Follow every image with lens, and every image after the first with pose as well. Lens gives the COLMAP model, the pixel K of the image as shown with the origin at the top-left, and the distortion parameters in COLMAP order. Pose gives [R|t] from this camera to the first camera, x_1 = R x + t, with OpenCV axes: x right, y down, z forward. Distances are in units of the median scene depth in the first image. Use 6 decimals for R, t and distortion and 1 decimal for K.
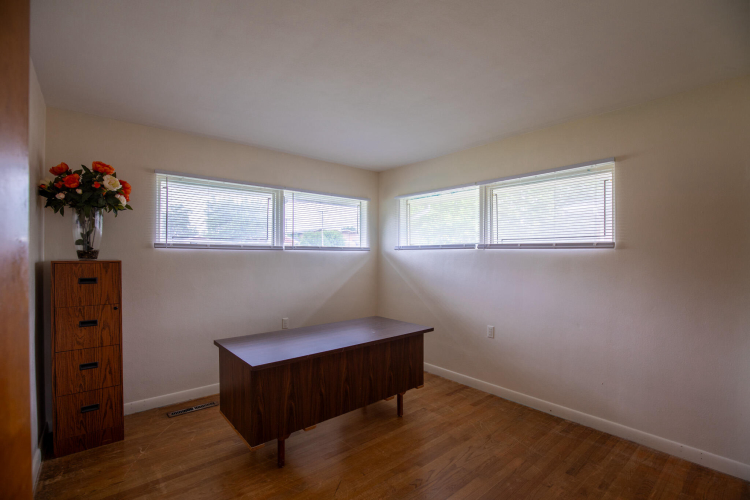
lens RADIAL K [[343.2, 0, 388.3], [0, 343.2, 245.4], [0, 0, 1]] dist [-0.031510, 0.005165]
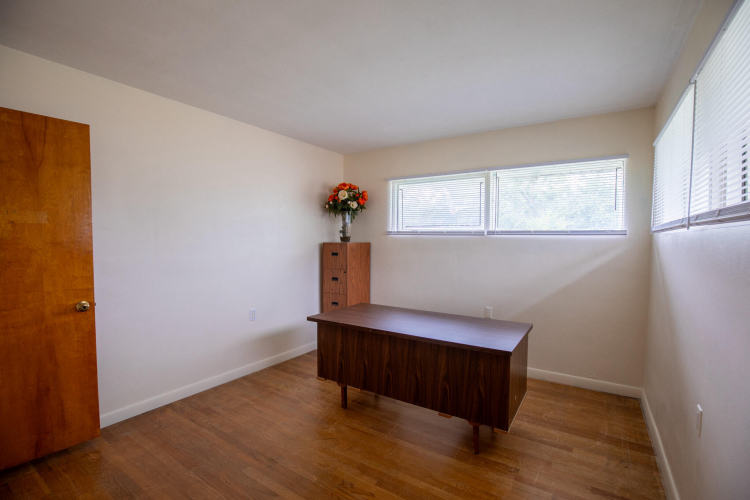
lens RADIAL K [[343.2, 0, 381.3], [0, 343.2, 247.9], [0, 0, 1]] dist [-0.031510, 0.005165]
pose [[0.278375, 0.026544, -0.960106, 0.750767], [0.019894, 0.999244, 0.033395, 0.016488], [0.960267, -0.028397, 0.277636, 0.645790]]
